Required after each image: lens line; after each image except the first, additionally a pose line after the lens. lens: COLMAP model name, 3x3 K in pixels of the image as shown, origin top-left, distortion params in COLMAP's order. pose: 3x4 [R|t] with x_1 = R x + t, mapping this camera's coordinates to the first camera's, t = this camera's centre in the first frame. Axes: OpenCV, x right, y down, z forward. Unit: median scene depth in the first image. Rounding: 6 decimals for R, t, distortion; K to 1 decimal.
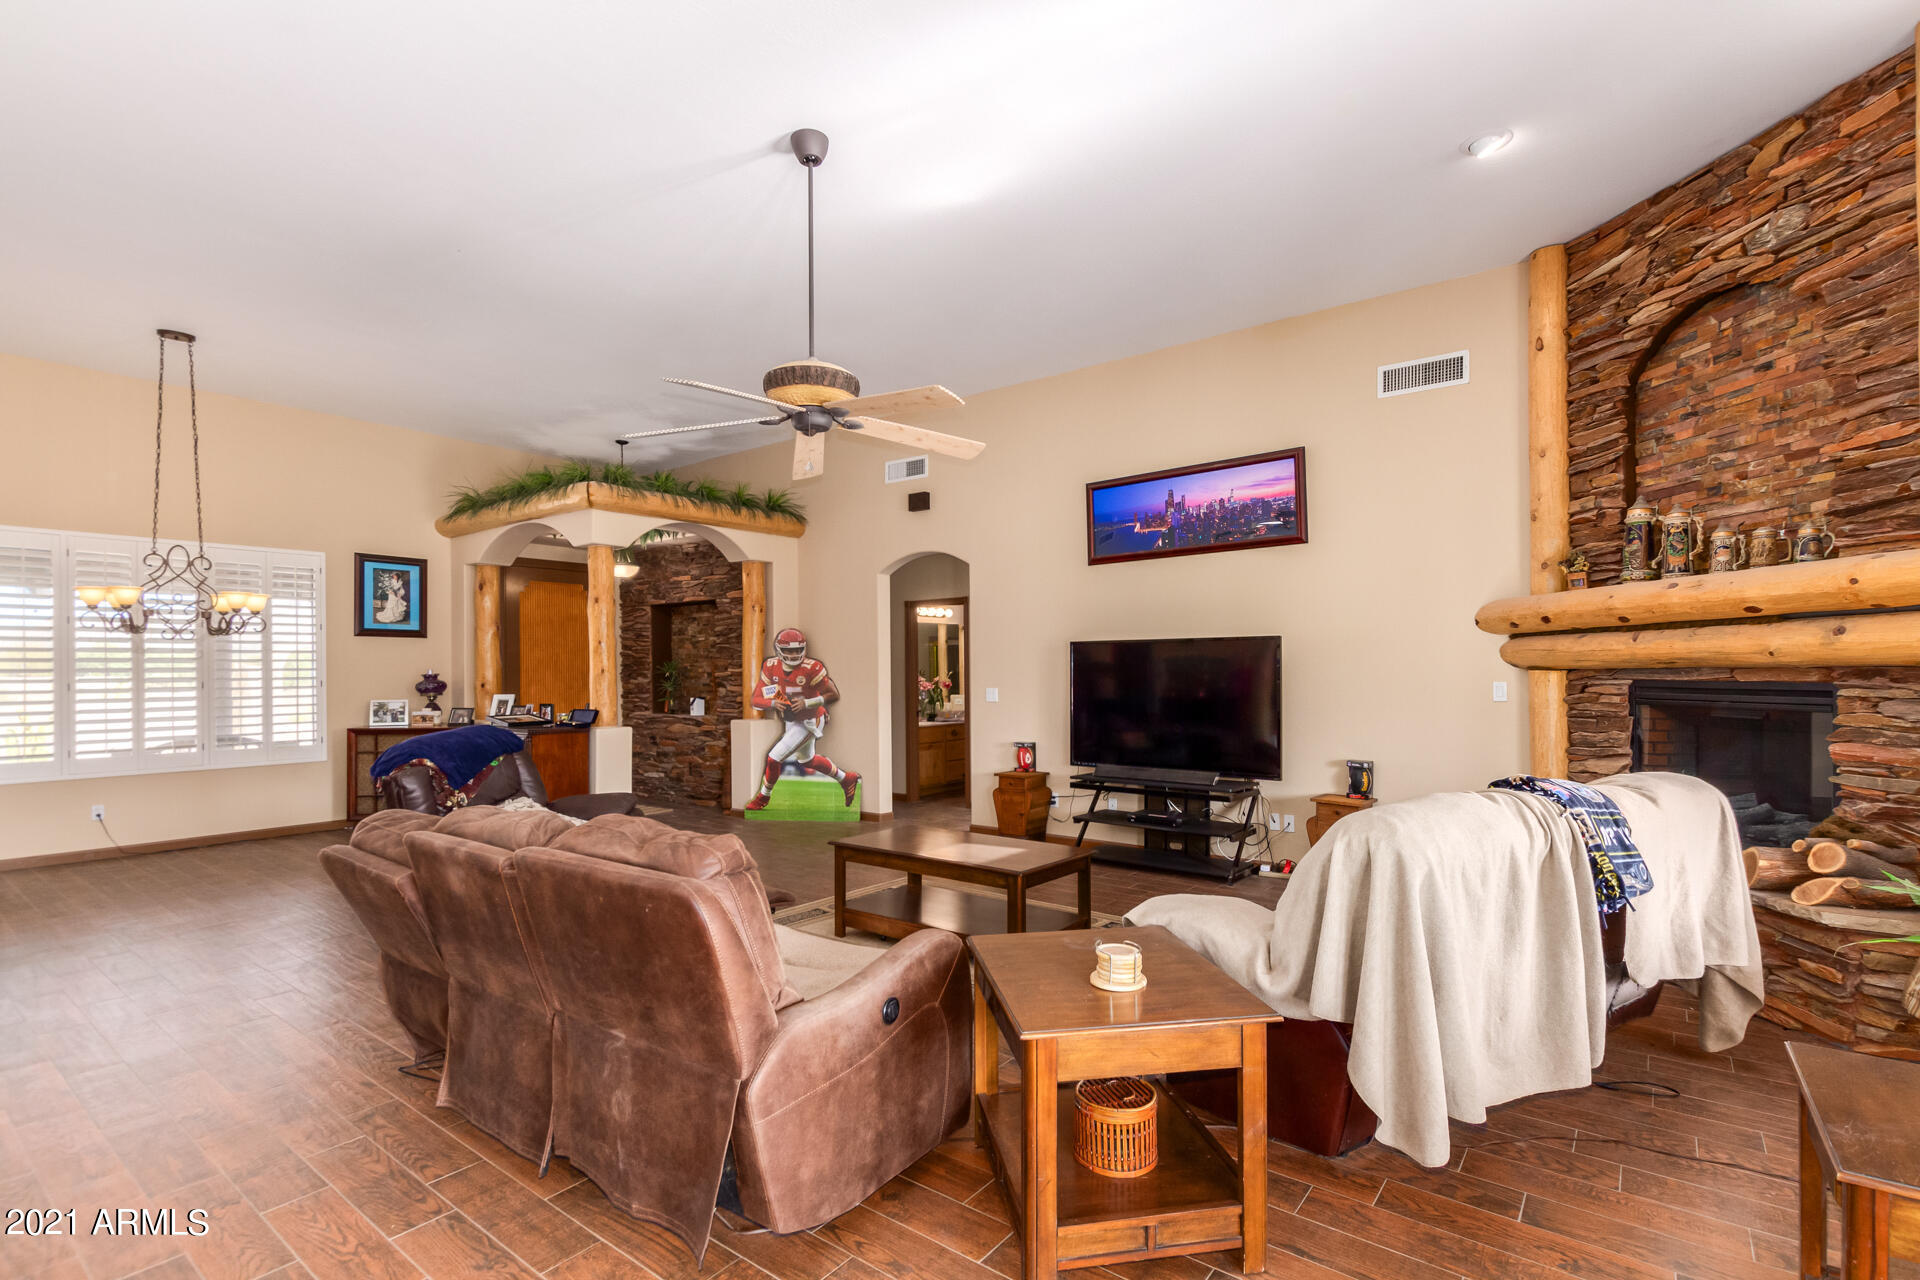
lens RADIAL K [[888.9, 0, 956.1], [0, 888.9, 658.3], [0, 0, 1]] dist [0.000742, 0.000387]
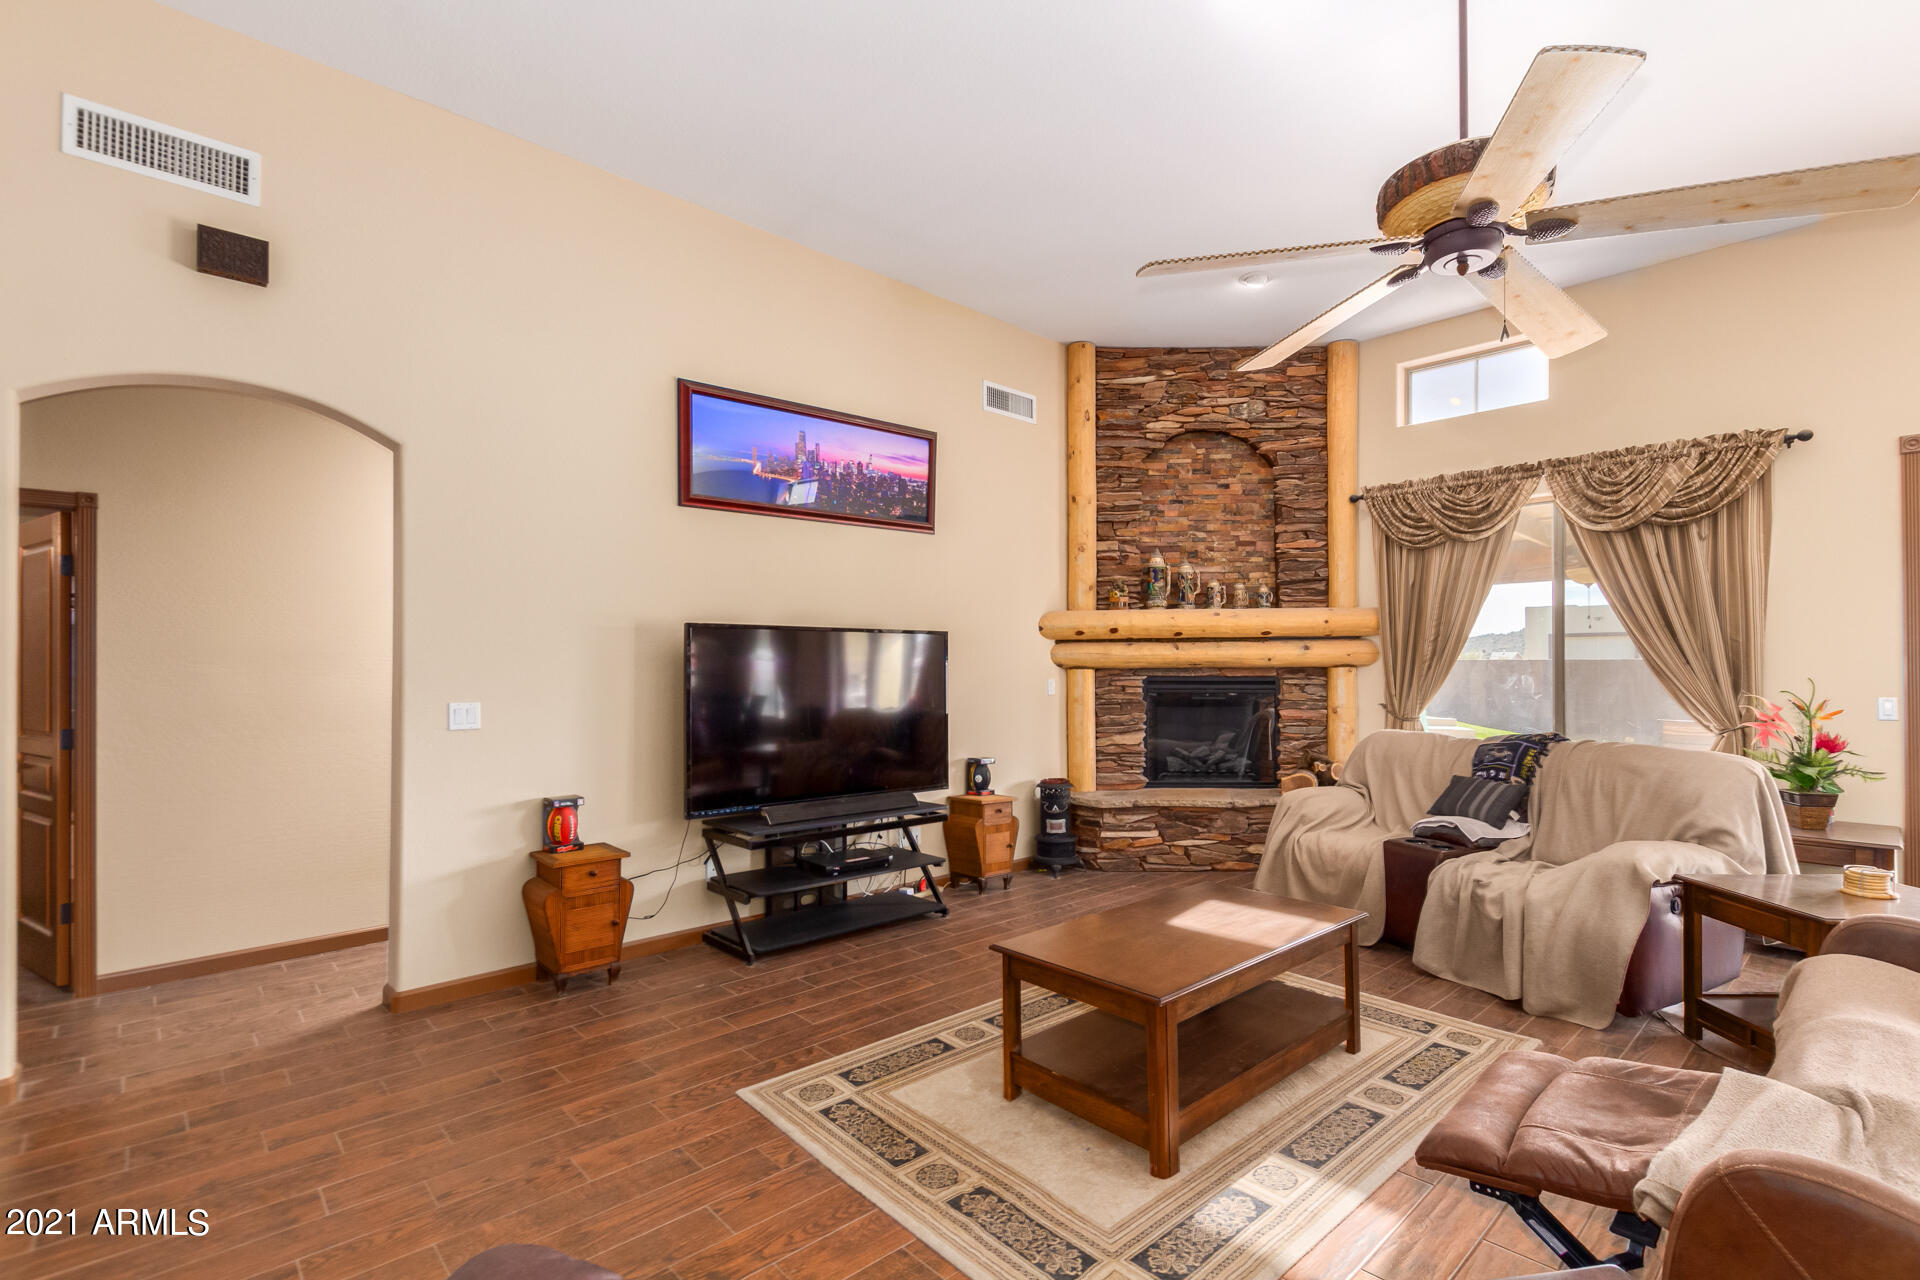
lens RADIAL K [[888.9, 0, 960.3], [0, 888.9, 653.5], [0, 0, 1]] dist [0.000742, 0.000387]
pose [[0.157083, 0.021379, 0.987354, -0.711403], [-0.013023, 0.999724, -0.019575, 0.020027], [-0.987500, -0.009783, 0.157318, 1.096435]]
